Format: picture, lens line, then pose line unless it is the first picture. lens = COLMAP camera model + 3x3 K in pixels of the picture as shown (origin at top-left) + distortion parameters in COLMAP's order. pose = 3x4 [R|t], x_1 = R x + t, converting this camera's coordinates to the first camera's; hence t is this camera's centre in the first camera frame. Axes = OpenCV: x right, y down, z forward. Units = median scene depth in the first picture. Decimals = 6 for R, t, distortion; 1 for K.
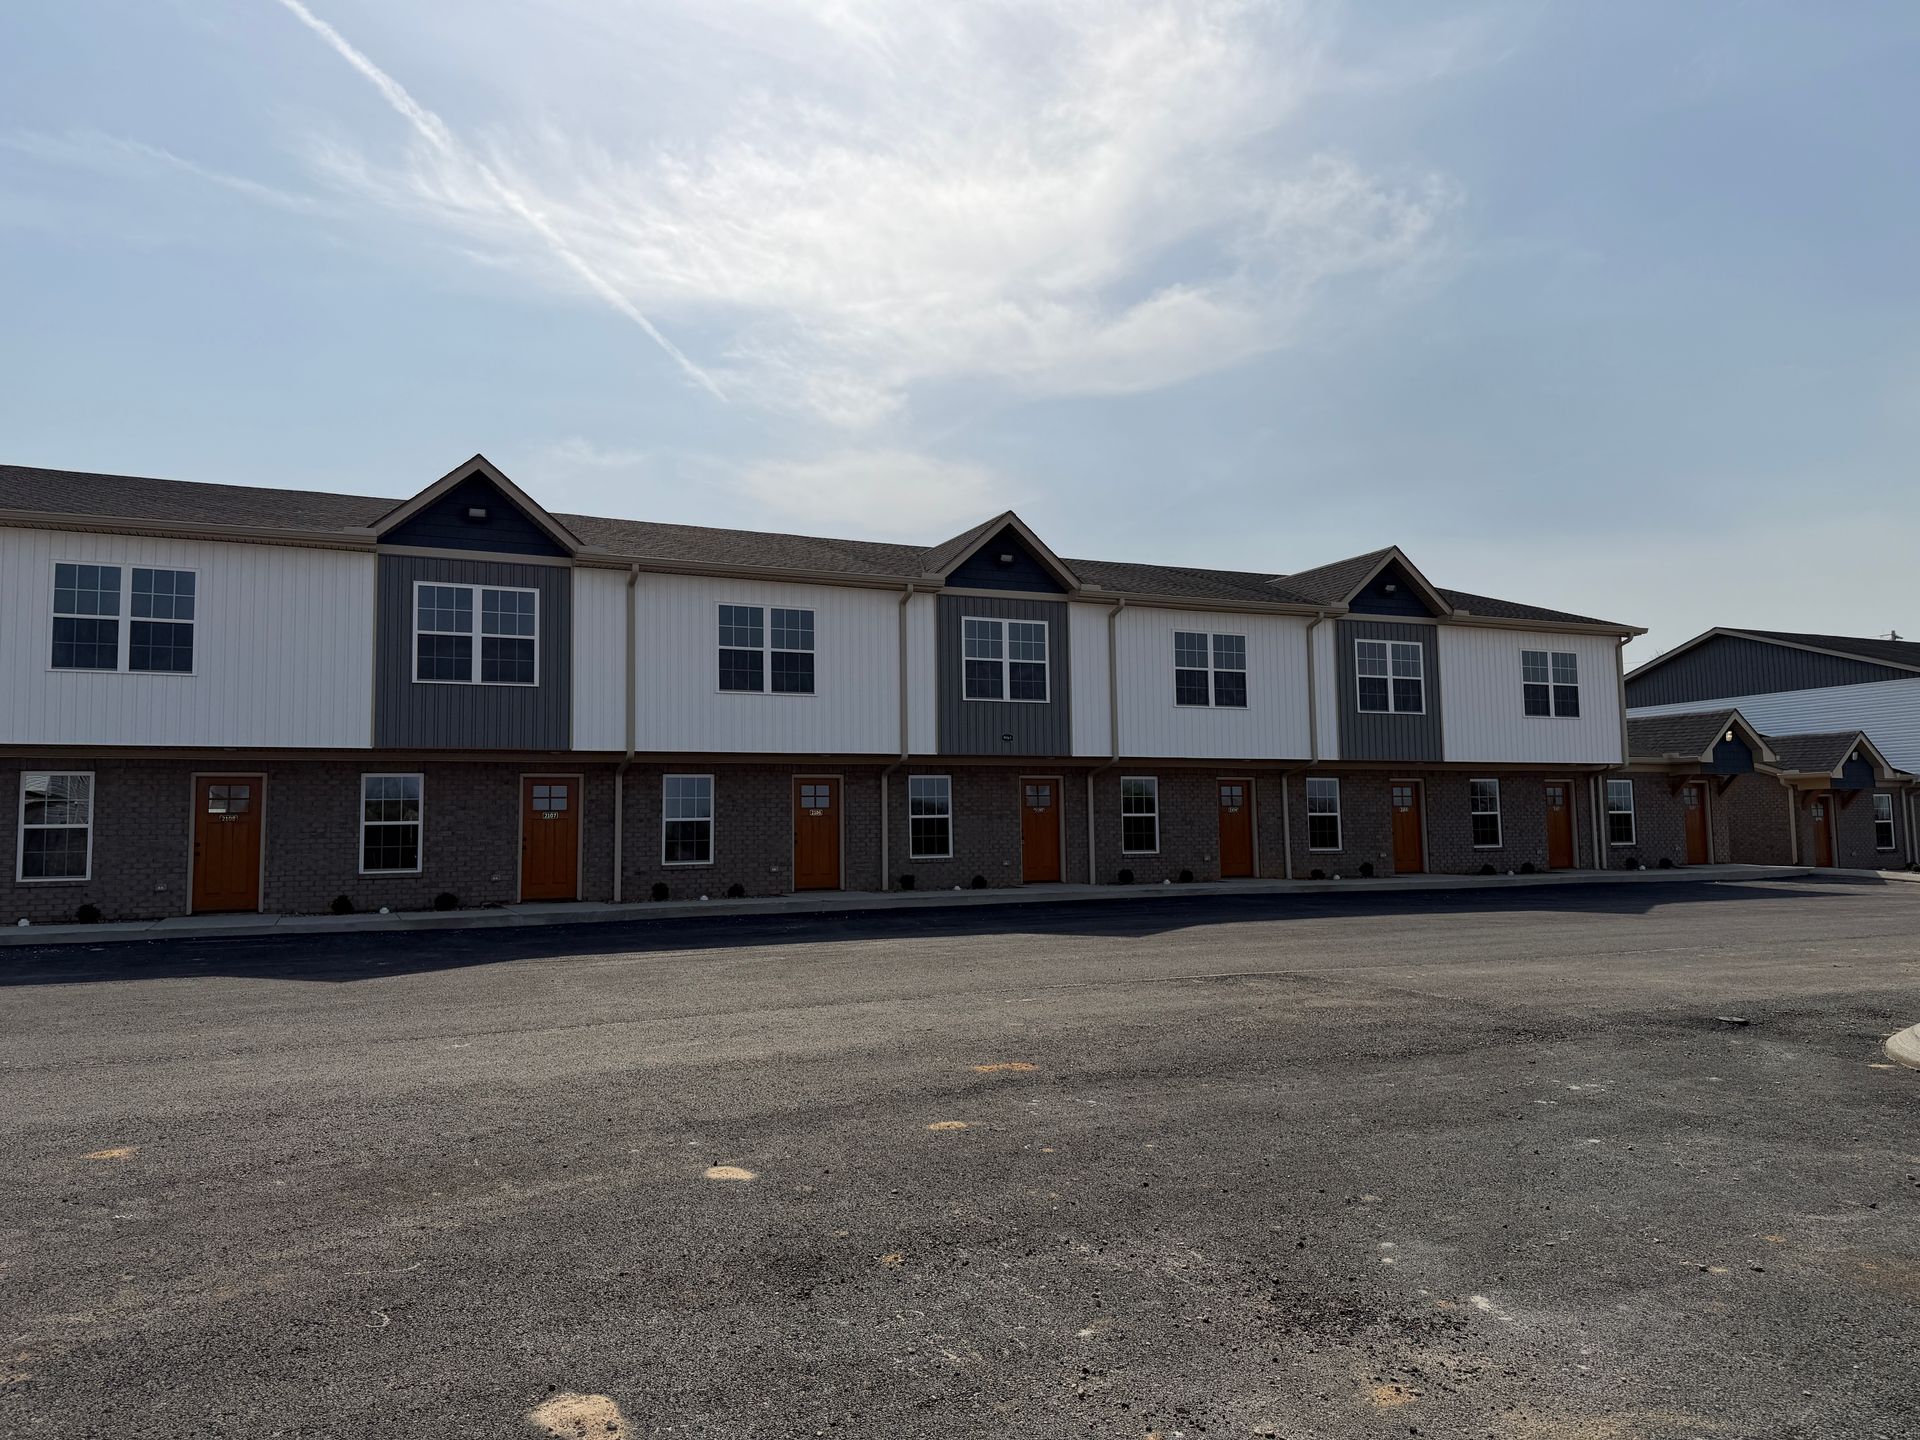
lens RADIAL K [[1429.8, 0, 901.1], [0, 1429.8, 722.0], [0, 0, 1]] dist [0.091392, -0.055299]
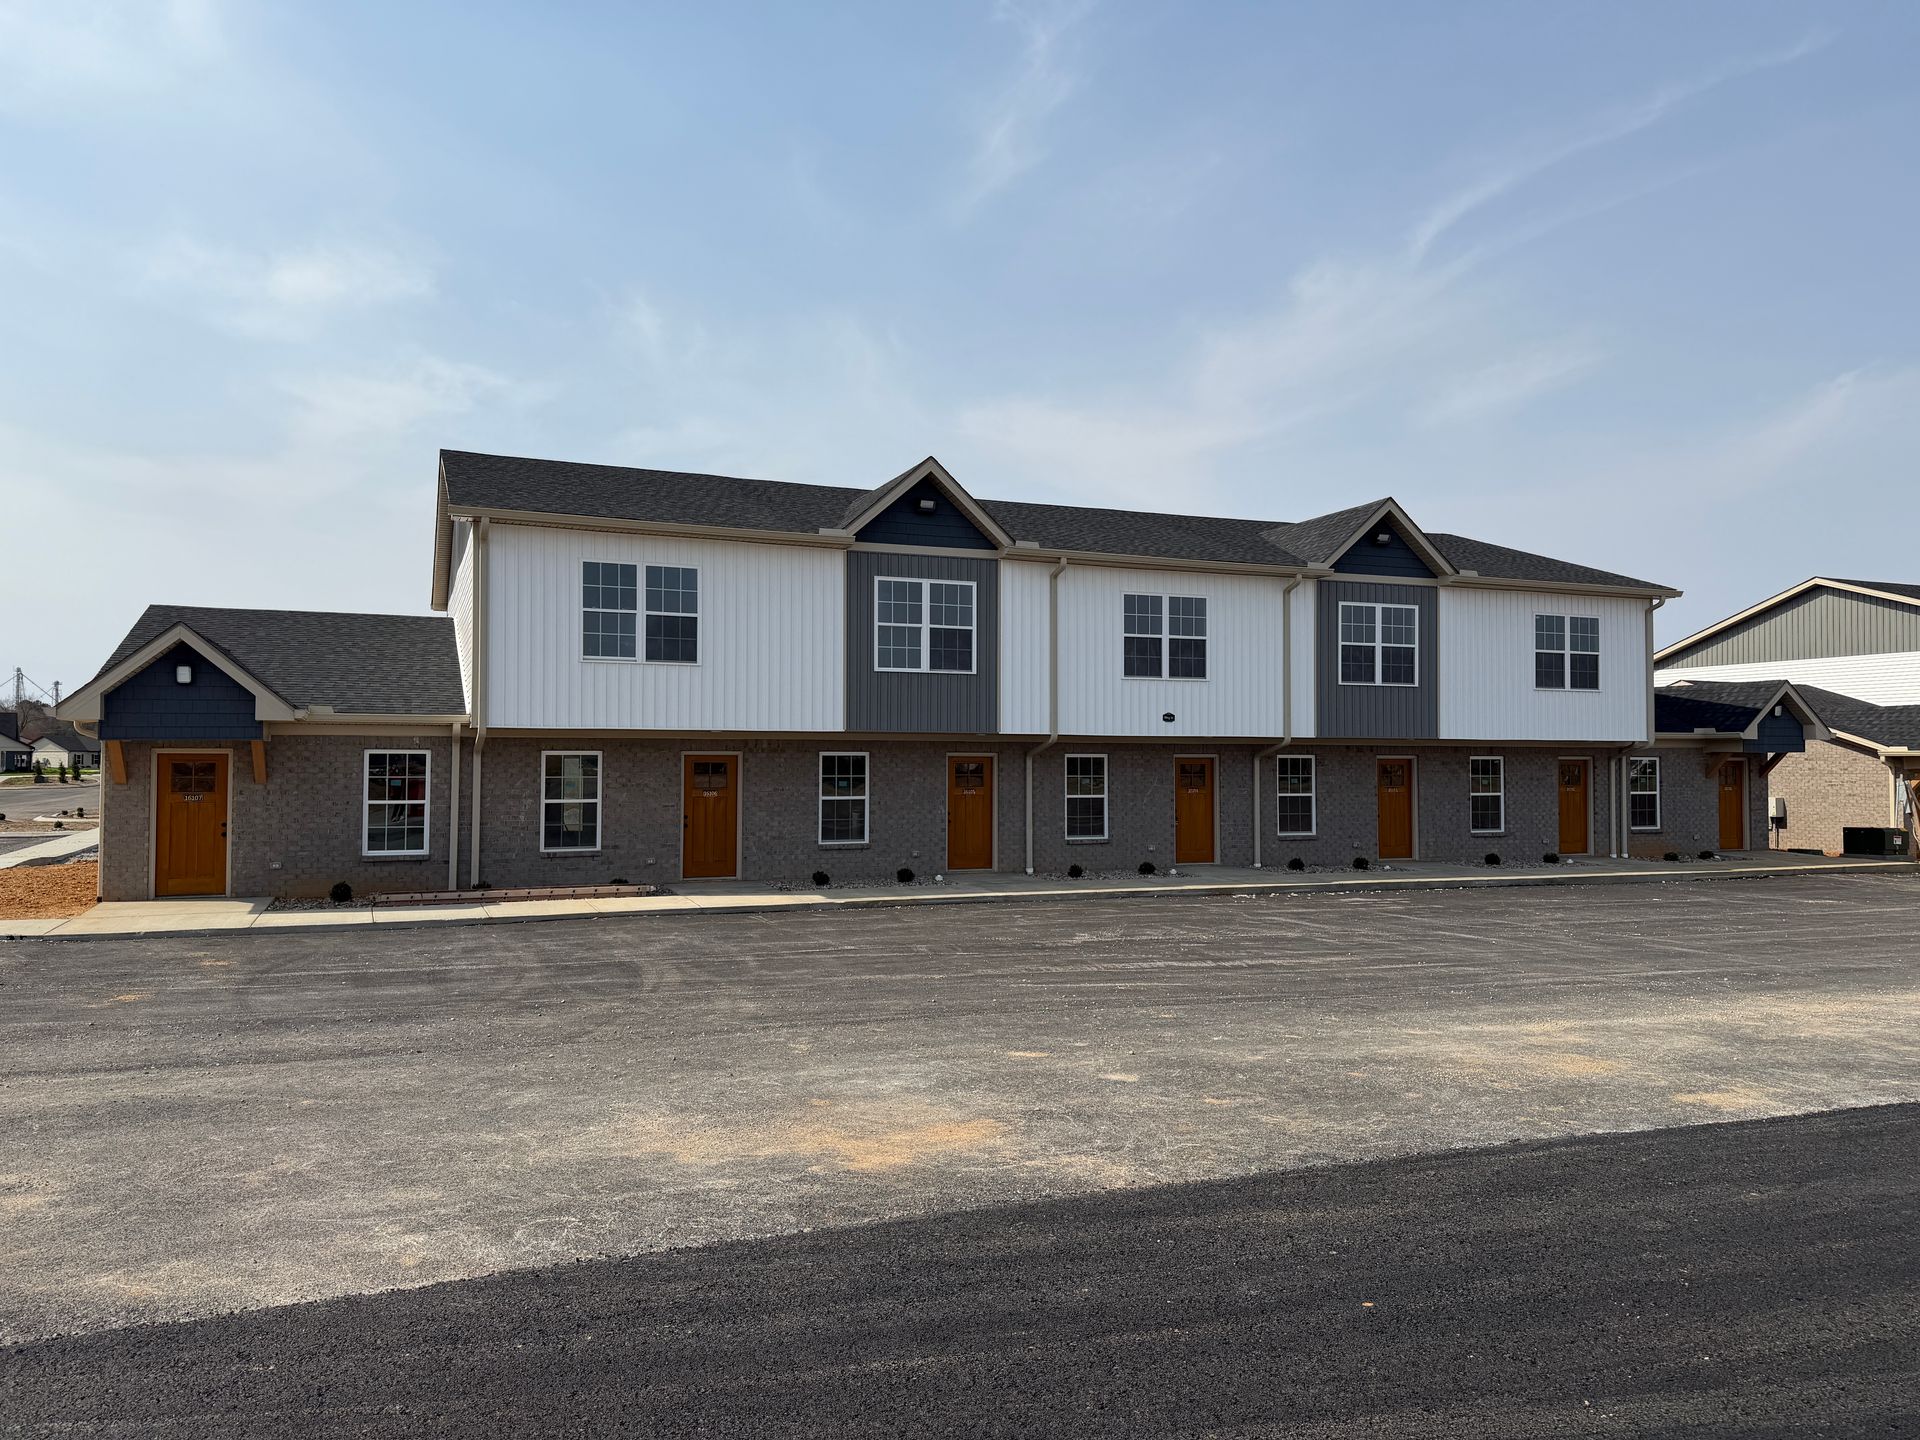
lens RADIAL K [[1429.8, 0, 995.8], [0, 1429.8, 800.4], [0, 0, 1]] dist [0.091392, -0.055299]
pose [[0.999398, 0.002598, -0.034605, 0.132714], [-0.000173, 0.997554, 0.069897, 0.003010], [0.034702, -0.069849, 0.996954, 0.086644]]
